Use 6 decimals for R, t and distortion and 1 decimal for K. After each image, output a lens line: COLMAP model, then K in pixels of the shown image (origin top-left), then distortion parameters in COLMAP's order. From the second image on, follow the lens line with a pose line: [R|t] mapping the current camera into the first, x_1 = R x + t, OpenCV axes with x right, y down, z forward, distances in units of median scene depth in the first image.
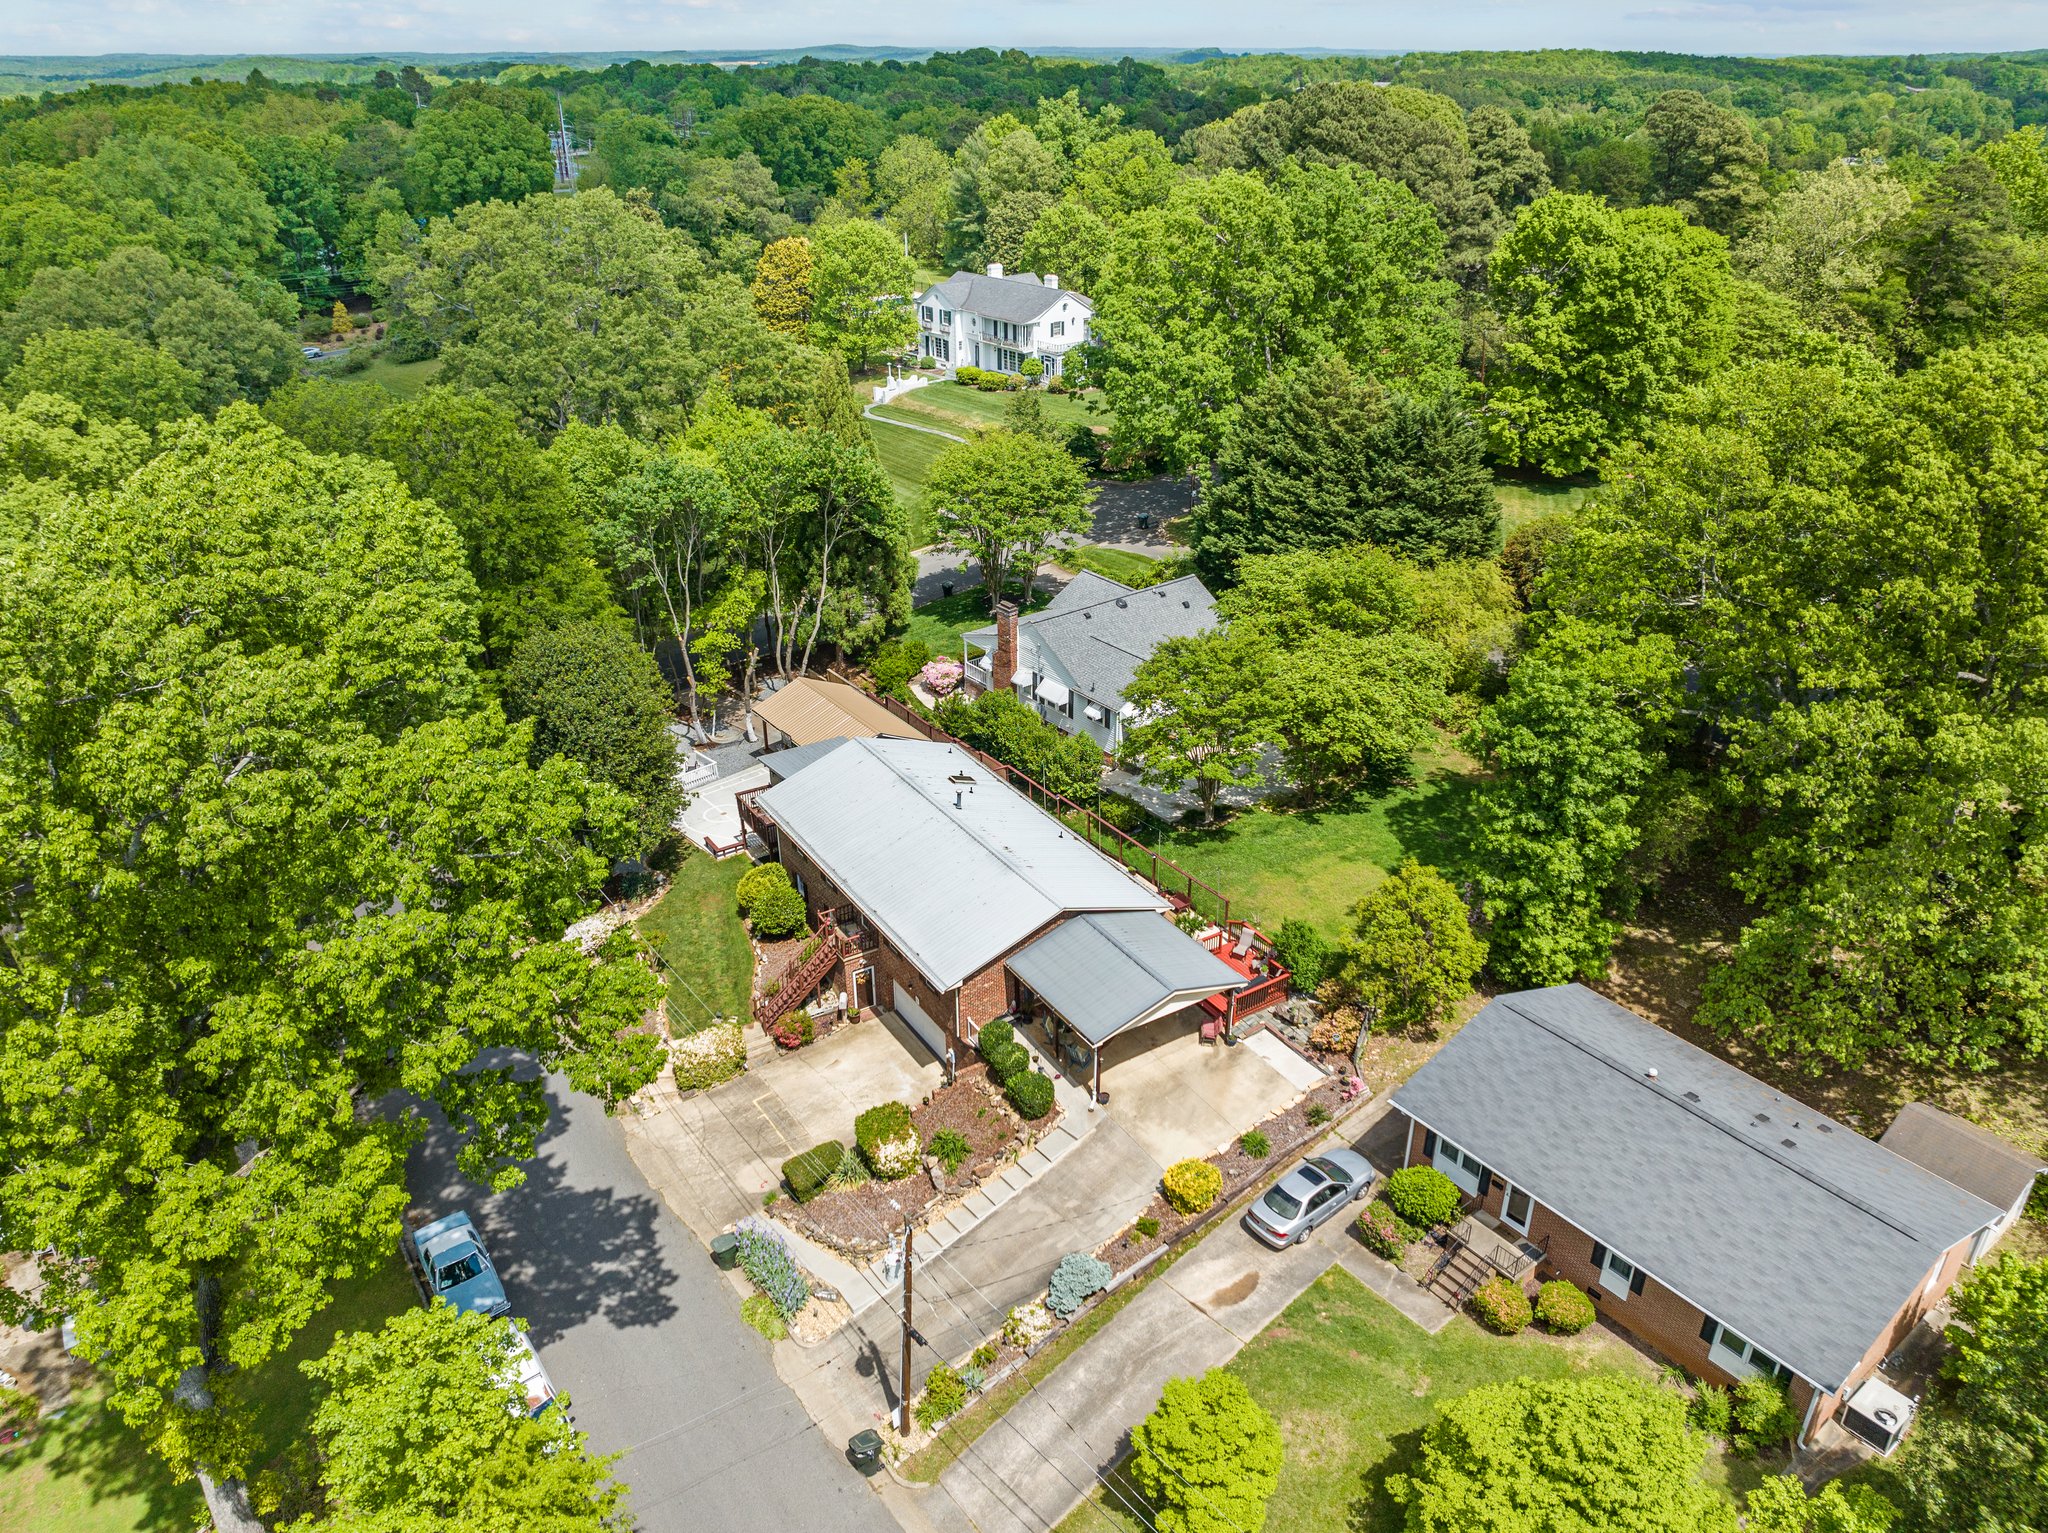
lens RADIAL K [[1435.1, 0, 1024.0], [0, 1435.1, 766.5], [0, 0, 1]] dist [-0.037770, -0.005987]
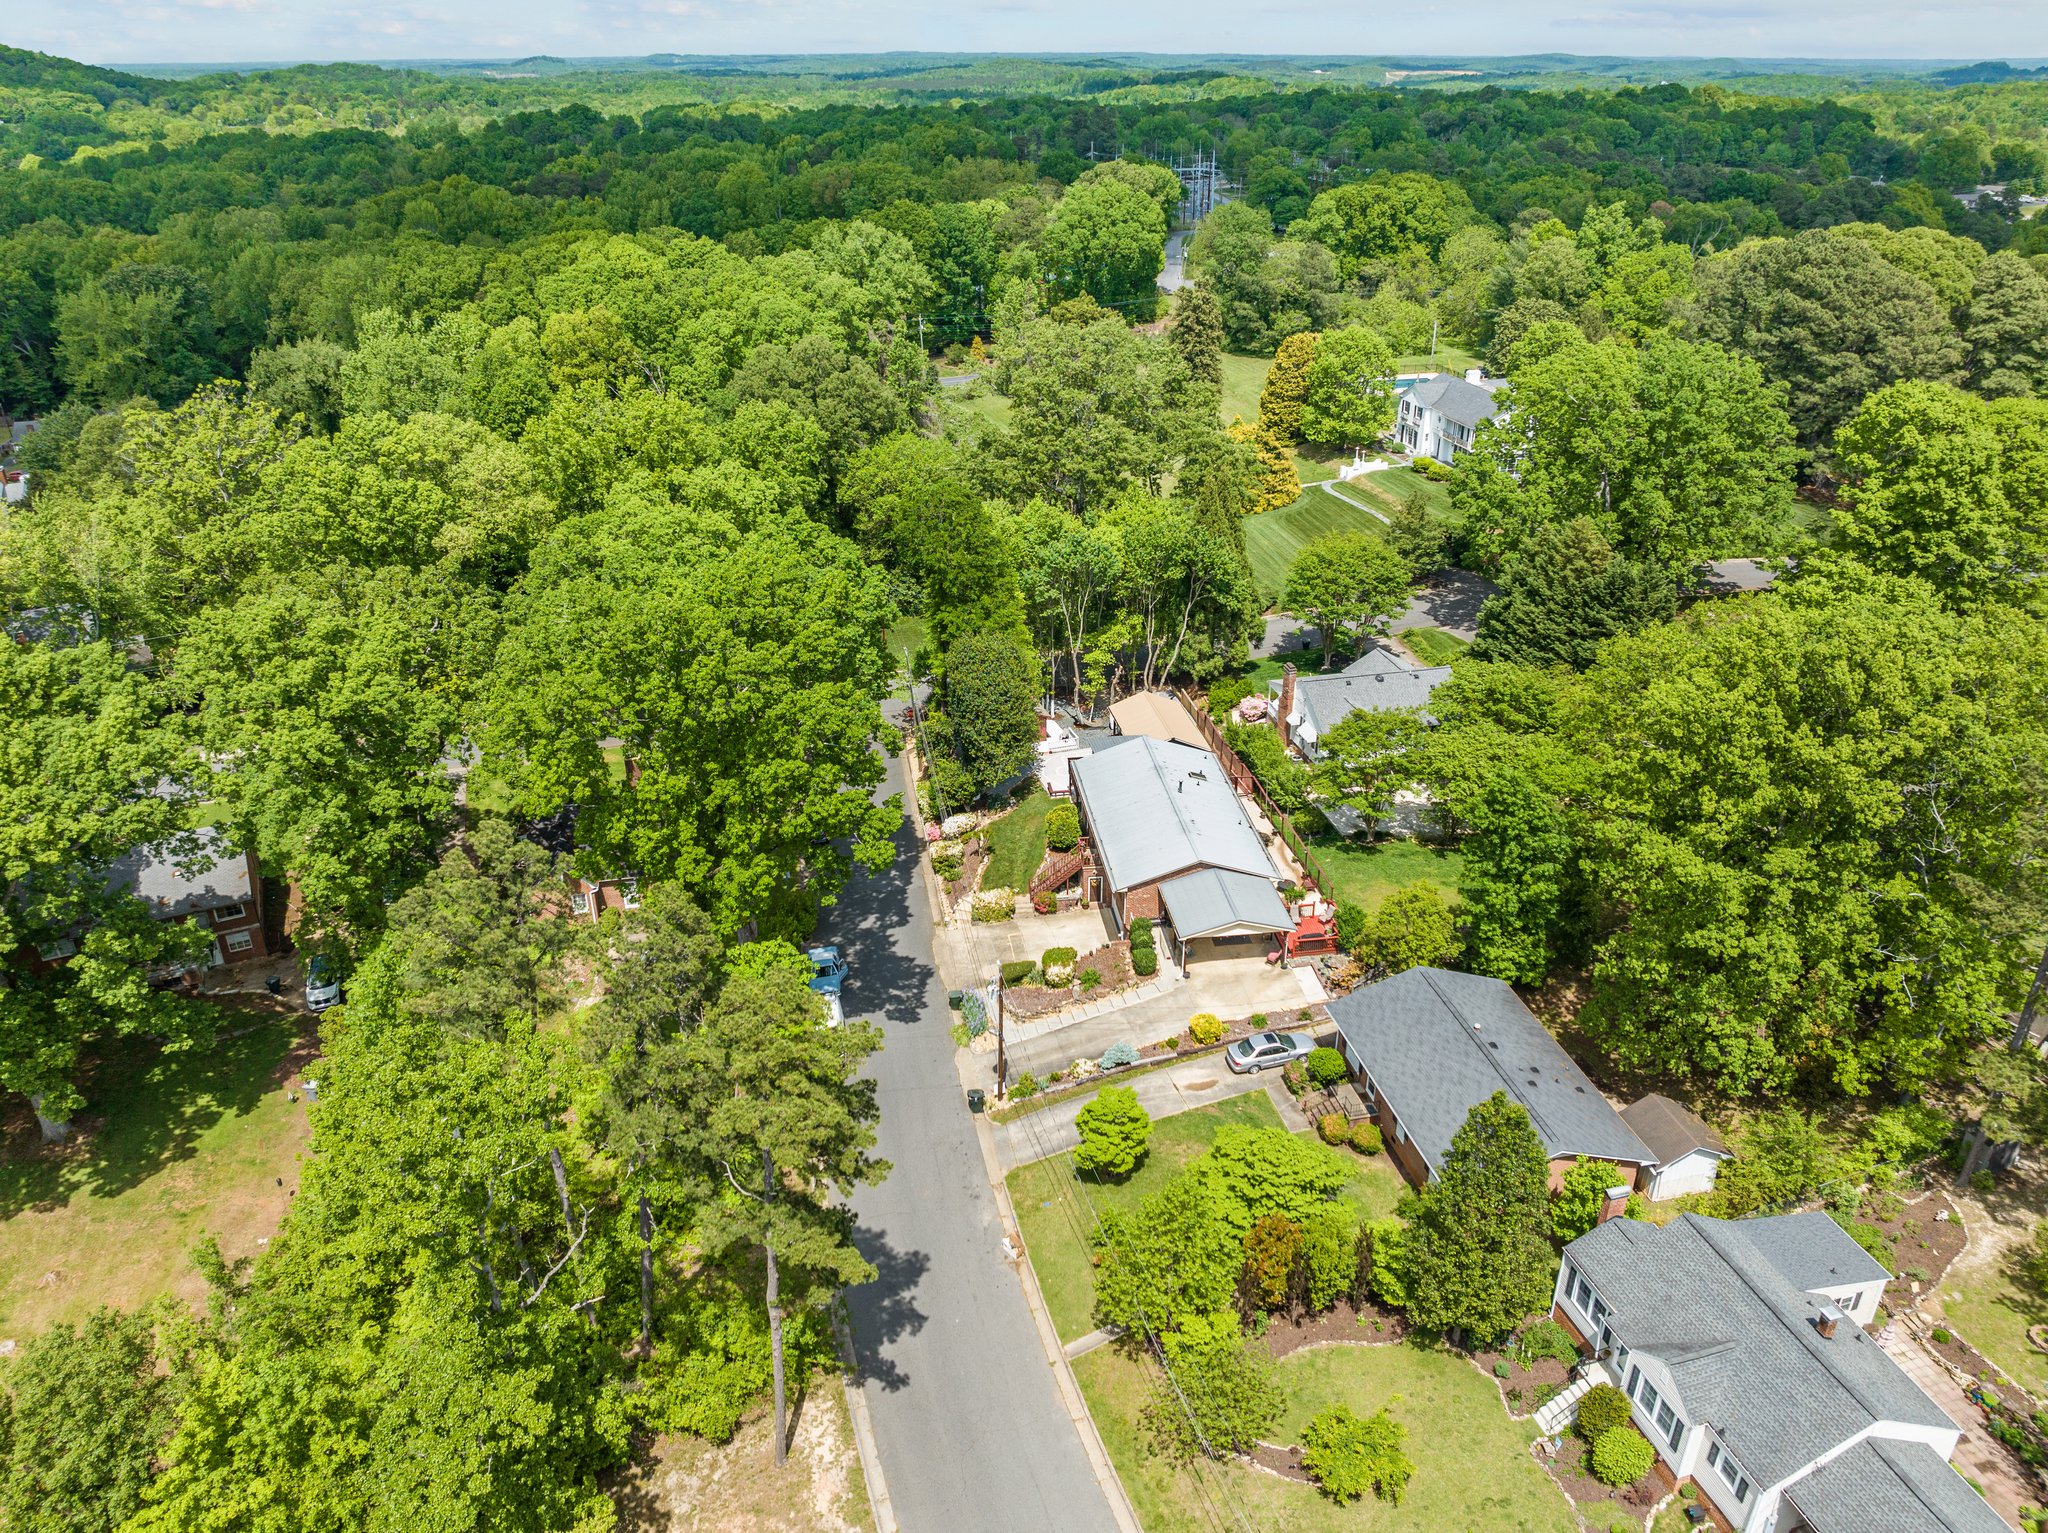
lens RADIAL K [[1435.1, 0, 1024.0], [0, 1435.1, 766.5], [0, 0, 1]] dist [-0.037770, -0.005987]
pose [[0.903122, 0.191301, -0.384414, 0.307968], [-0.191432, 0.980757, 0.038326, -0.019494], [0.384348, 0.038976, 0.922365, -0.388595]]
